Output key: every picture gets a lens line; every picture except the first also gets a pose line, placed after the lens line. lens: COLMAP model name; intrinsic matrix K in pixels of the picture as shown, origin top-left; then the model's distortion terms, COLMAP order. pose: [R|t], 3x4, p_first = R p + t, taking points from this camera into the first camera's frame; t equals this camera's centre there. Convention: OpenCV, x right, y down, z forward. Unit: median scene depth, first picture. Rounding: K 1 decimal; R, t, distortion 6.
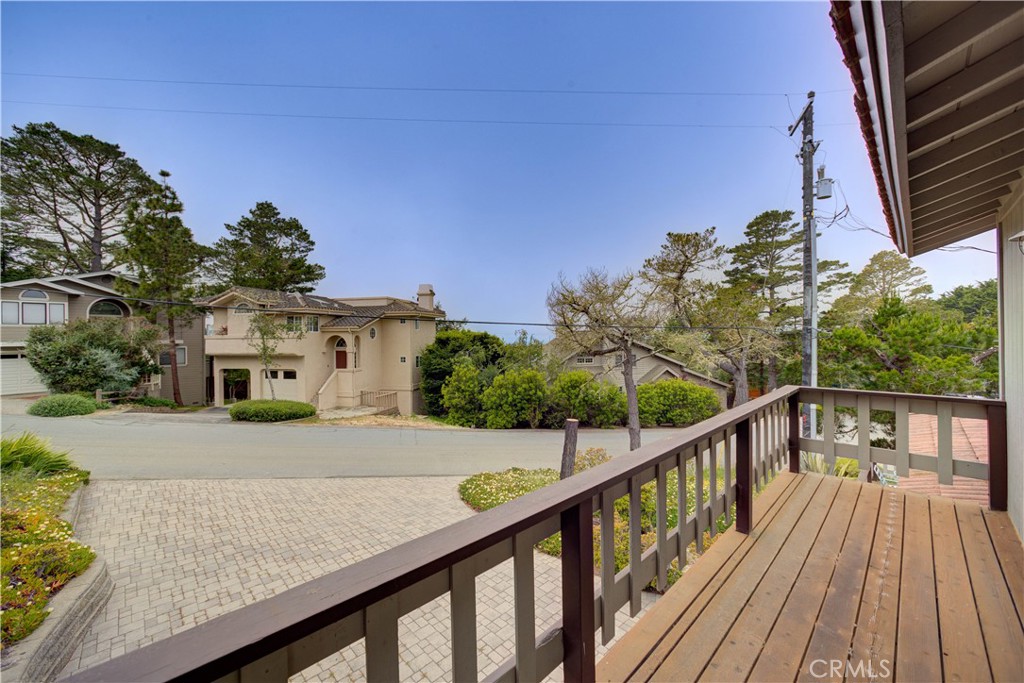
lens RADIAL K [[402.3, 0, 506.4], [0, 402.3, 336.0], [0, 0, 1]] dist [0.002507, 0.000532]
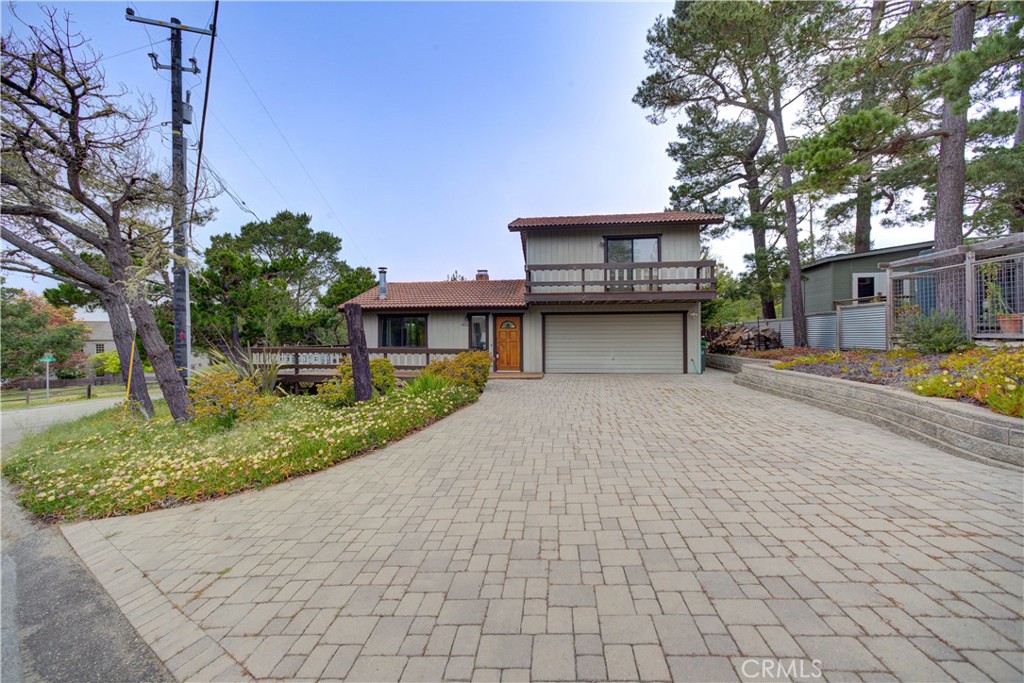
lens RADIAL K [[402.3, 0, 508.7], [0, 402.3, 339.5], [0, 0, 1]] dist [0.002507, 0.000532]
pose [[-0.623704, 0.009761, 0.781600, -0.633042], [0.002107, 0.999939, -0.010806, 0.274811], [-0.781658, -0.005093, -0.623686, 1.222842]]
